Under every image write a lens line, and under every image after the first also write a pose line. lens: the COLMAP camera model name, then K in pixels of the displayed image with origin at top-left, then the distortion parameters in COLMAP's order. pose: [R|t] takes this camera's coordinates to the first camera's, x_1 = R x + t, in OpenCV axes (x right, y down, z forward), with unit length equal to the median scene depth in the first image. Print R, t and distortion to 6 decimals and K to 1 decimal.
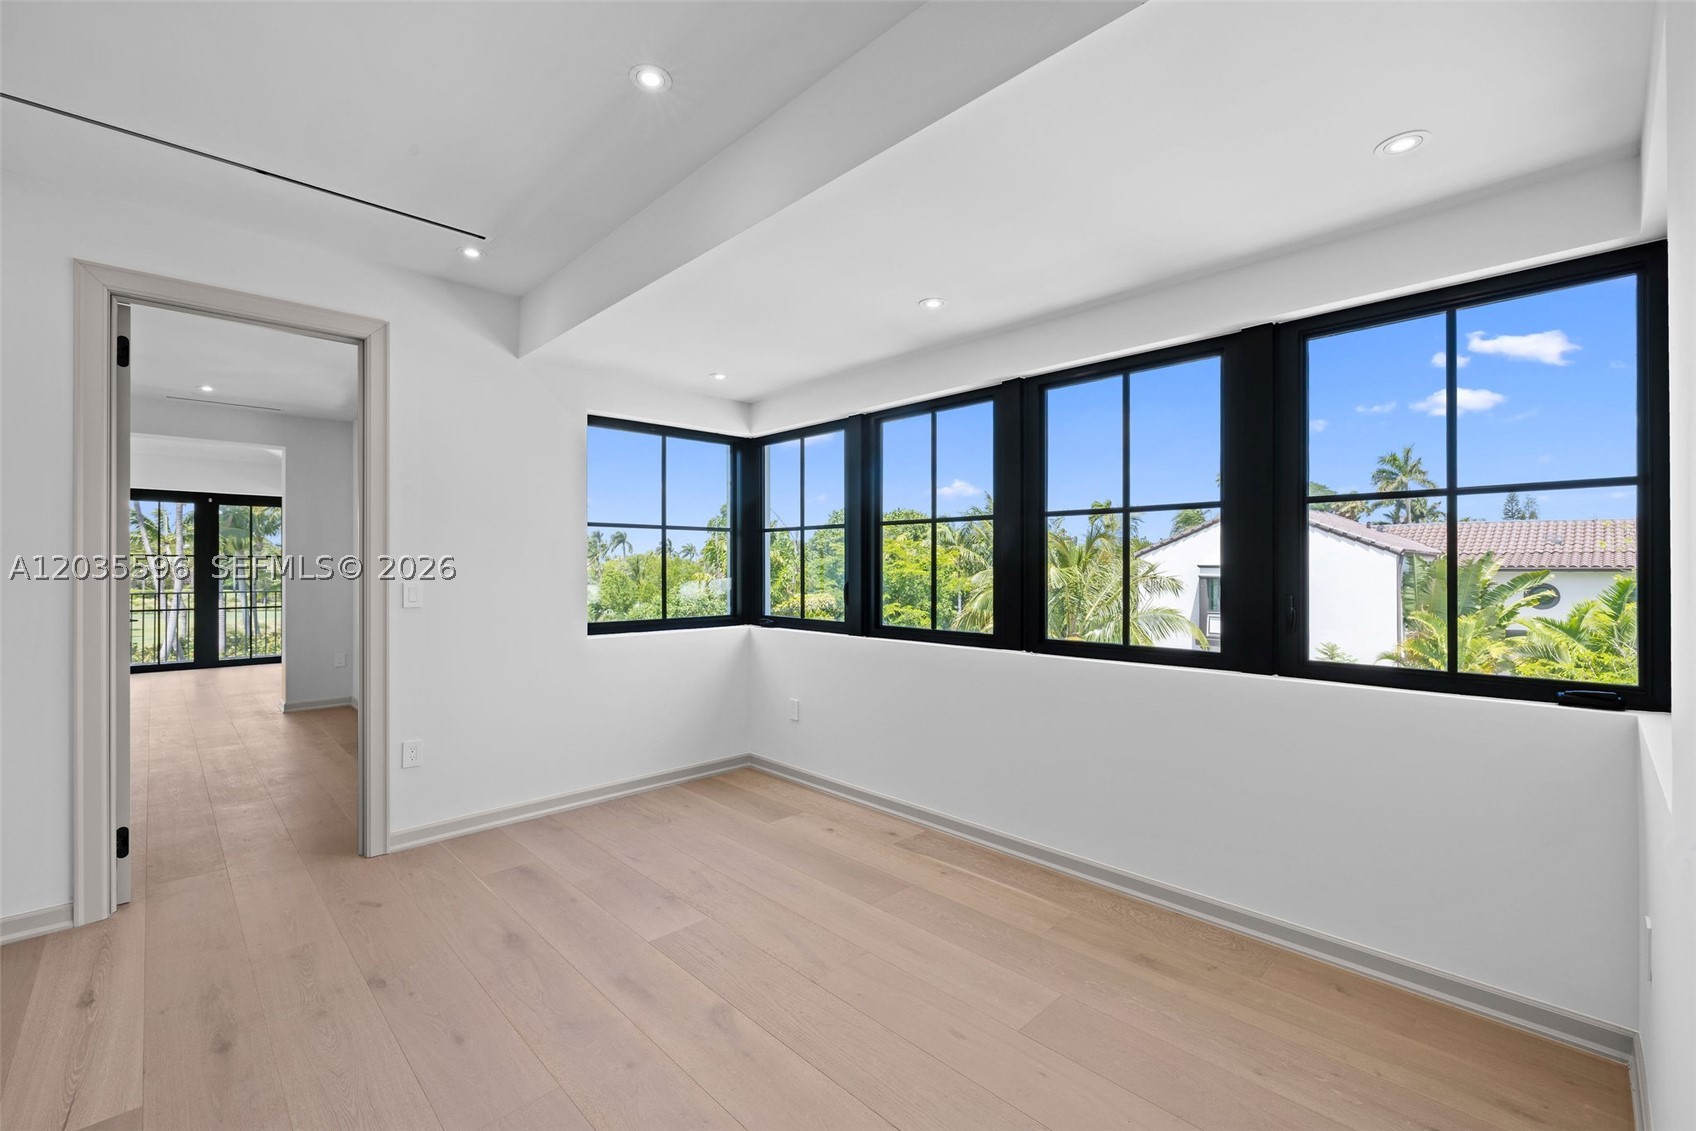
lens RADIAL K [[719.0, 0, 847.7], [0, 719.0, 573.4], [0, 0, 1]] dist [0.000319, -0.000102]
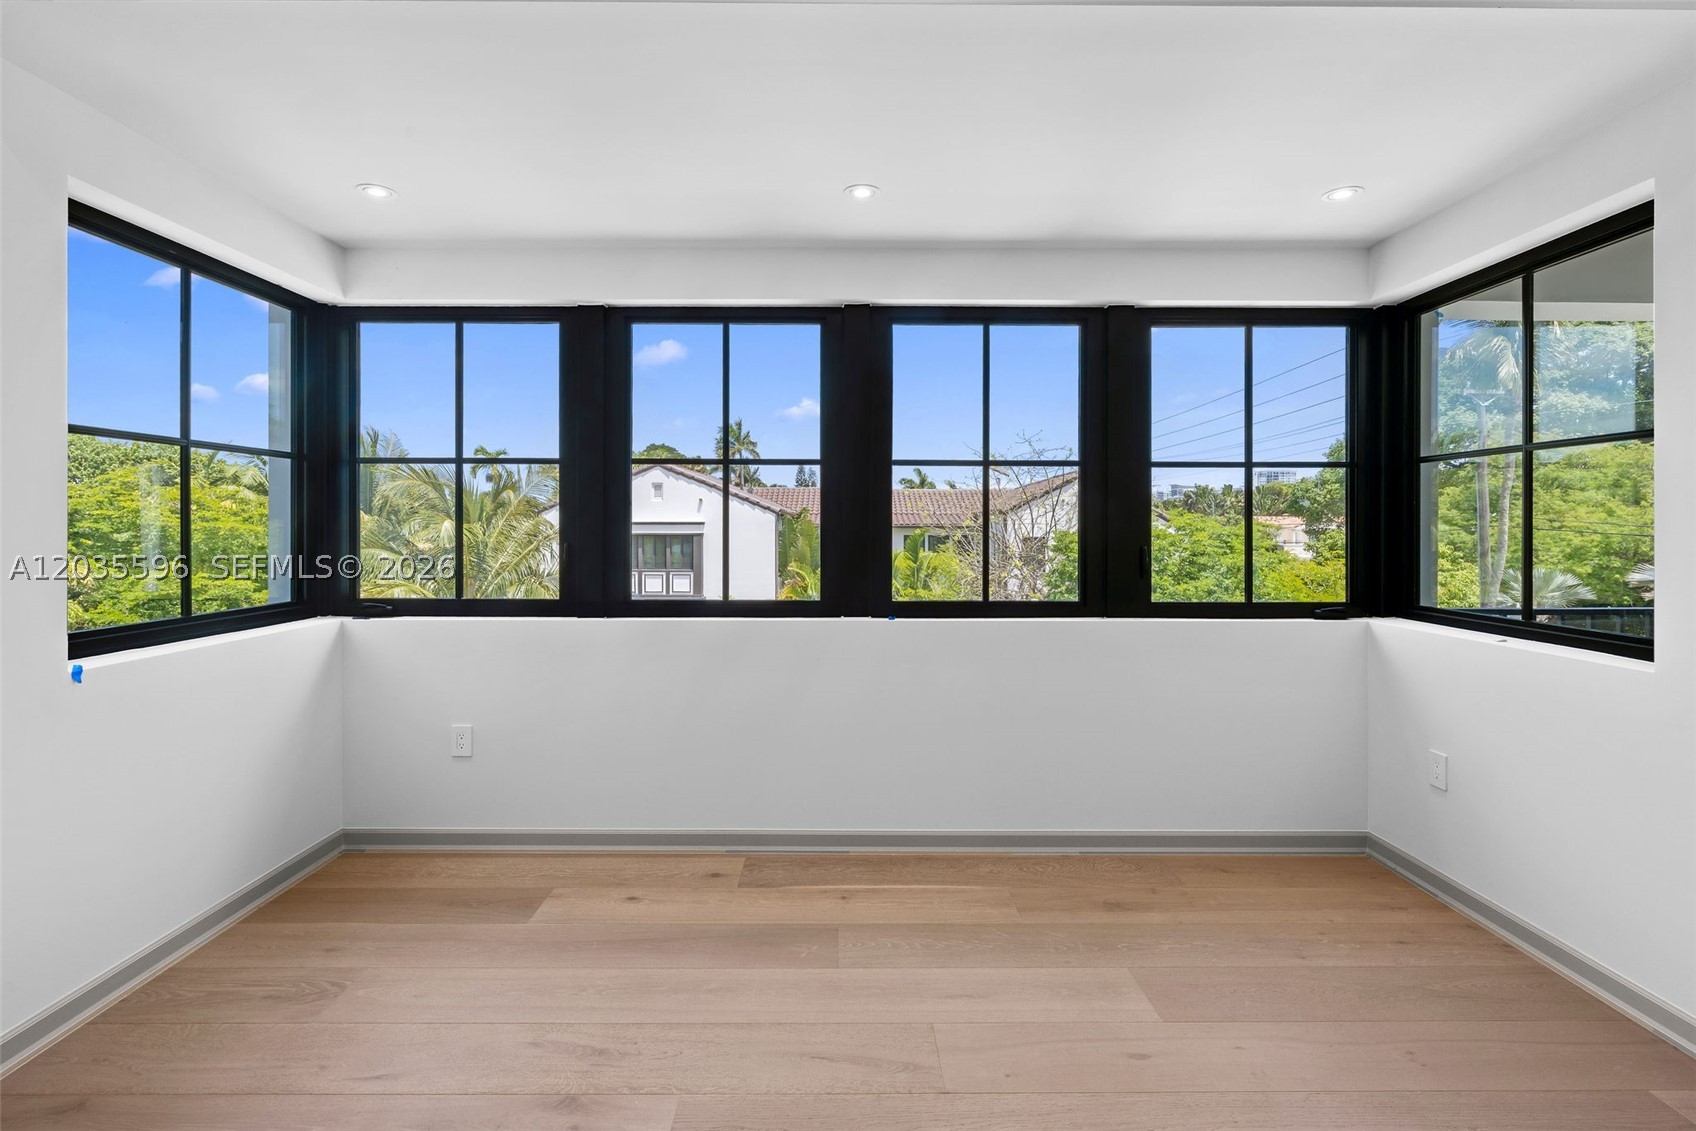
lens RADIAL K [[777.9, 0, 846.7], [0, 777.9, 537.1], [0, 0, 1]] dist [-0.001835, -0.000337]
pose [[0.695490, -0.010189, 0.718463, -0.474863], [0.004386, 0.999941, 0.009936, 0.000163], [-0.718522, -0.003759, 0.695494, 0.375097]]
